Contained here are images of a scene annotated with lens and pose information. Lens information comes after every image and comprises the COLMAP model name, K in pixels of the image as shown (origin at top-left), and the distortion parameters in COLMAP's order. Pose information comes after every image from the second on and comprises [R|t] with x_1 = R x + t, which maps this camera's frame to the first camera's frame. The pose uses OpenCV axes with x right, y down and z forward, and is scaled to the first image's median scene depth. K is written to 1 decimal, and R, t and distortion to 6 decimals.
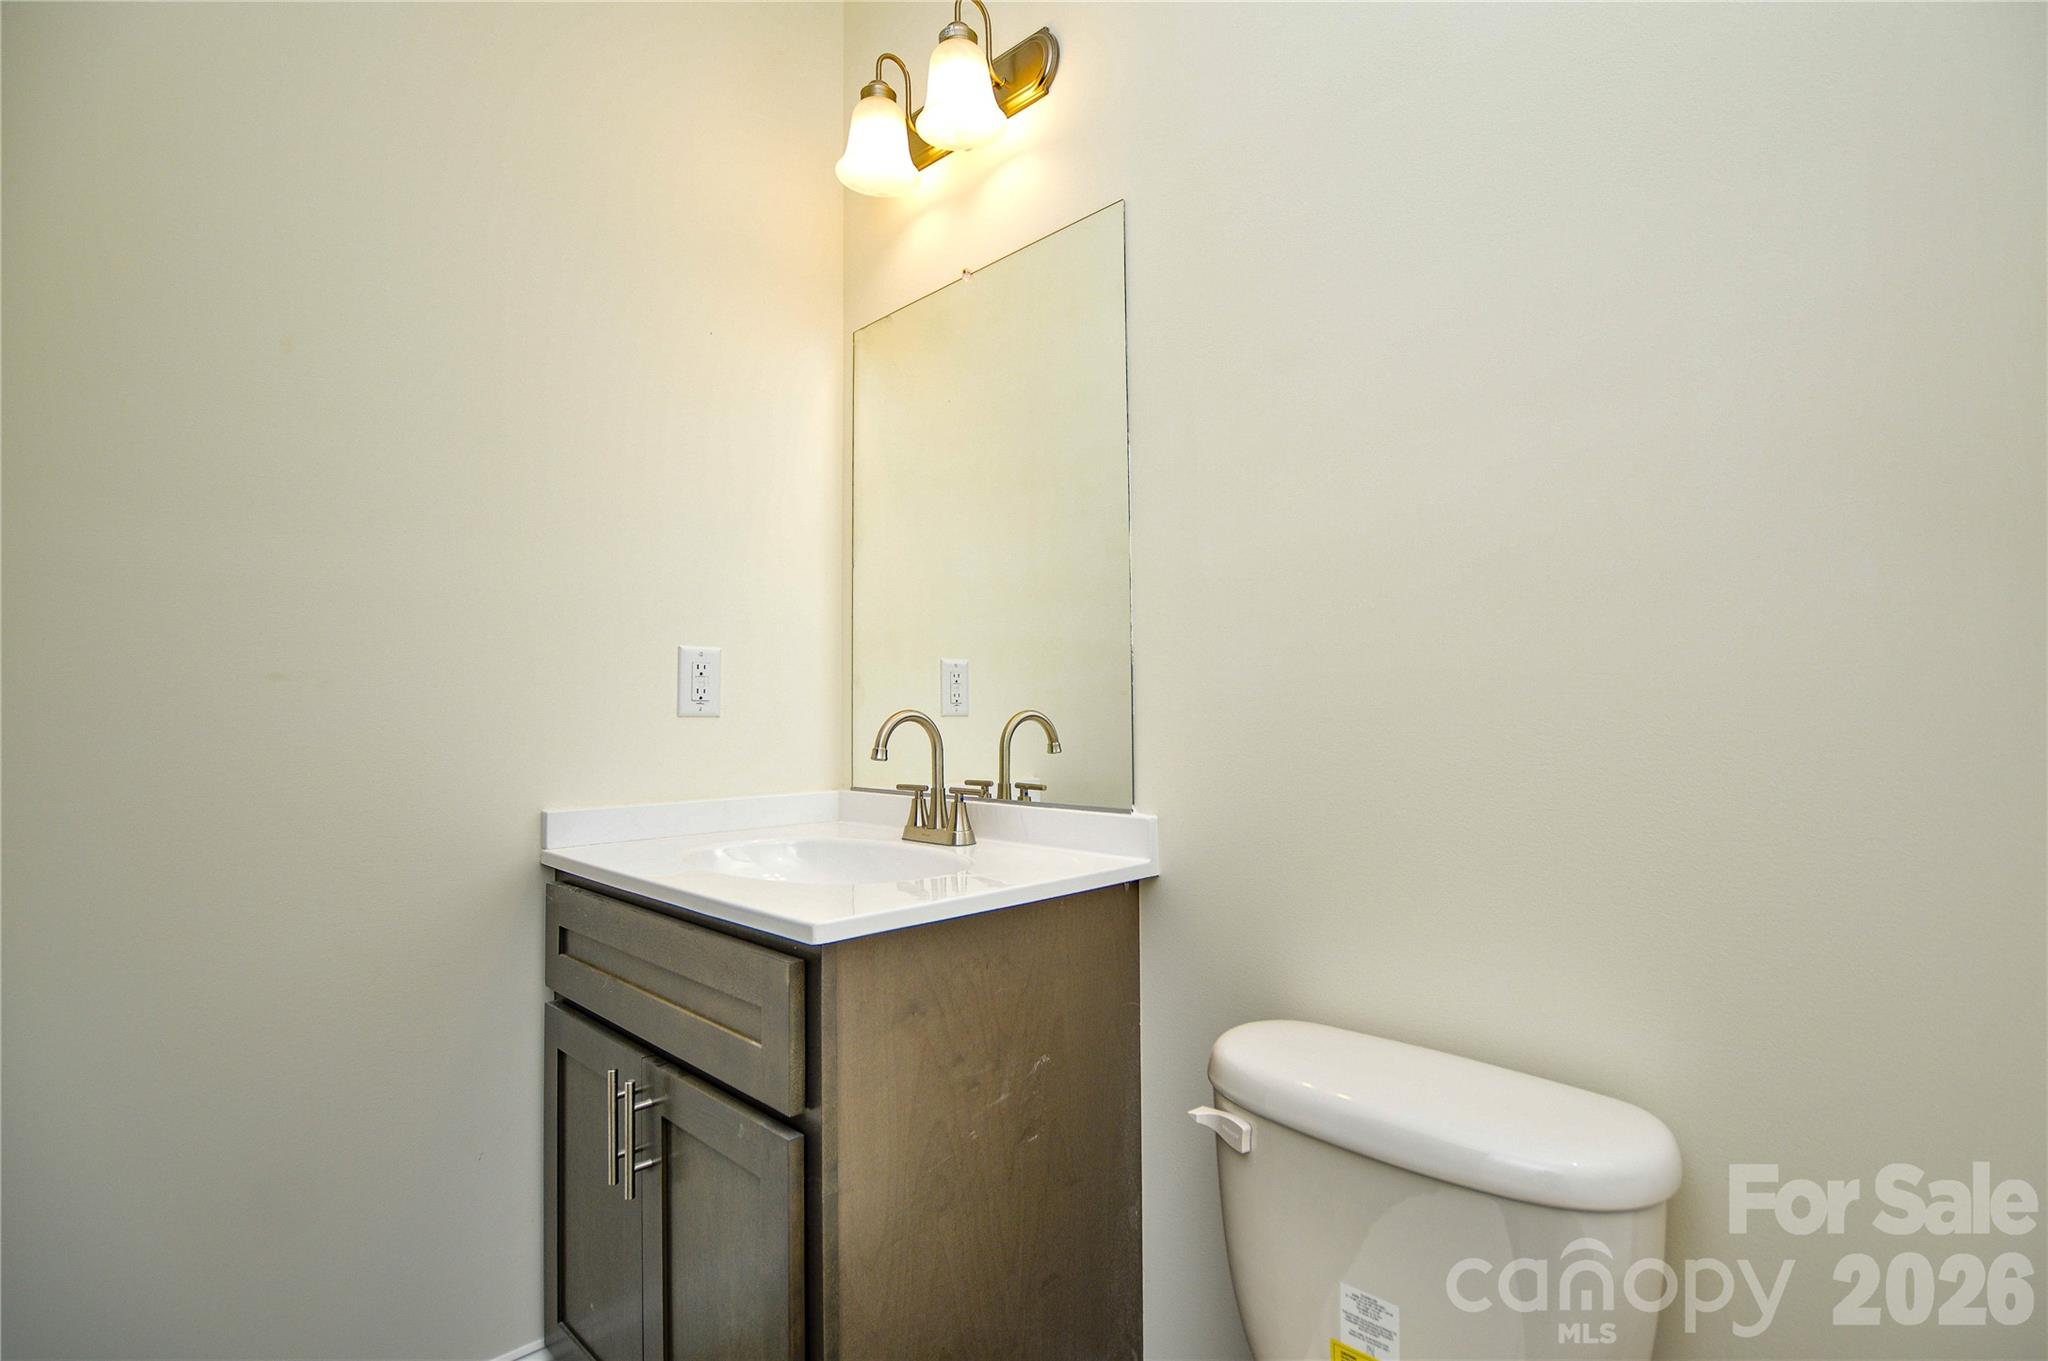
lens RADIAL K [[939.5, 0, 1038.2], [0, 939.5, 681.7], [0, 0, 1]] dist [-0.019951, -0.000423]
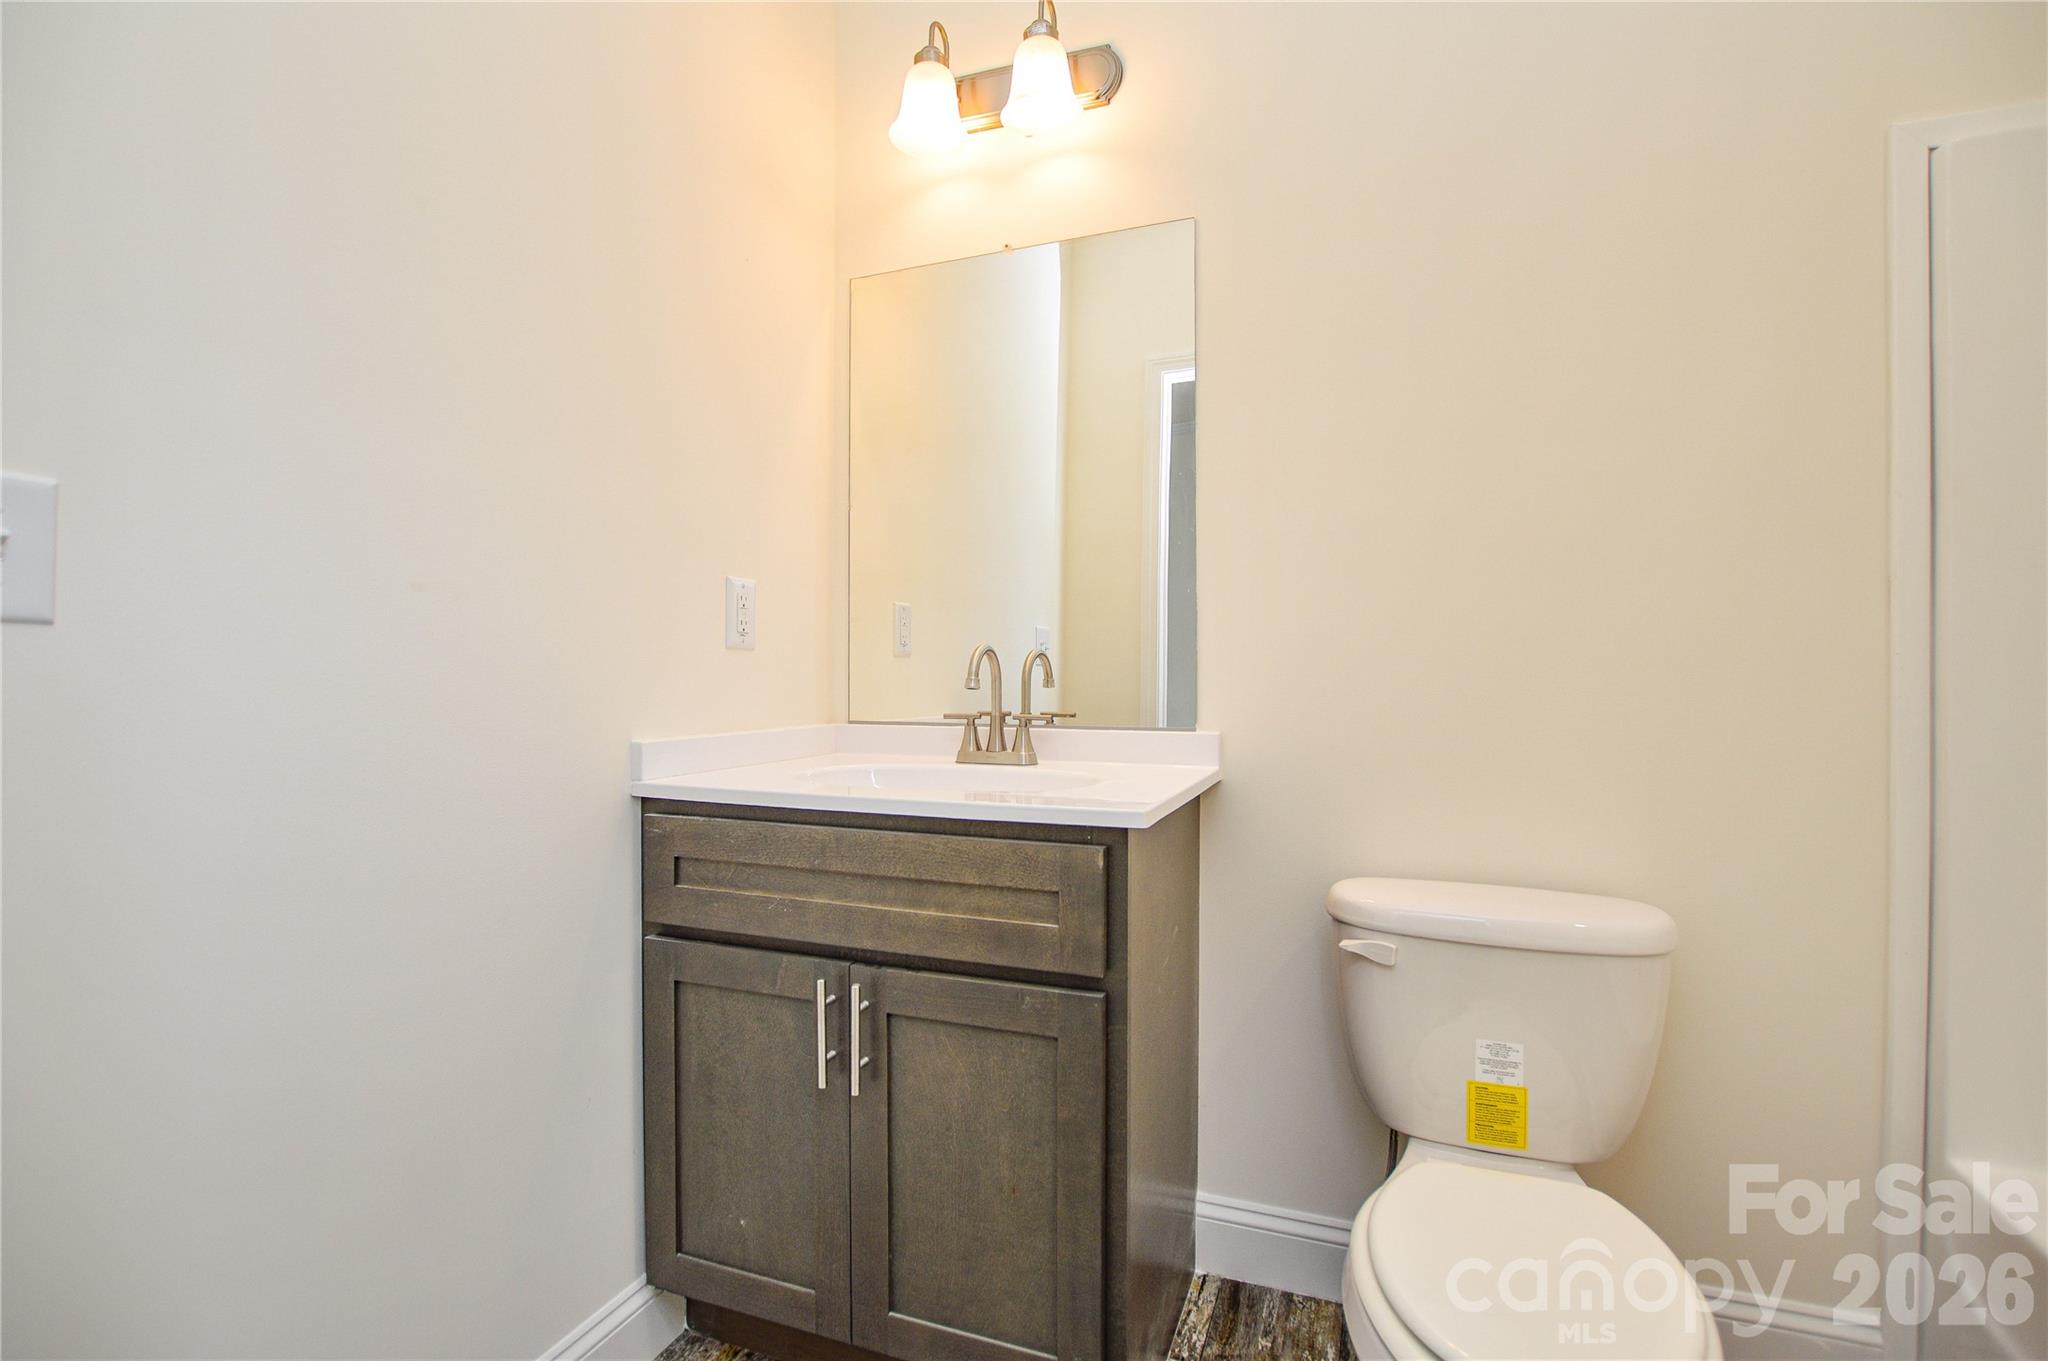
lens RADIAL K [[911.4, 0, 1016.6], [0, 911.4, 678.7], [0, 0, 1]] dist [-0.031411, -0.000774]
pose [[0.931156, 0.006739, 0.364559, -0.505975], [-0.021527, 0.999101, 0.036516, 0.031627], [-0.363985, -0.041849, 0.930464, -0.007538]]
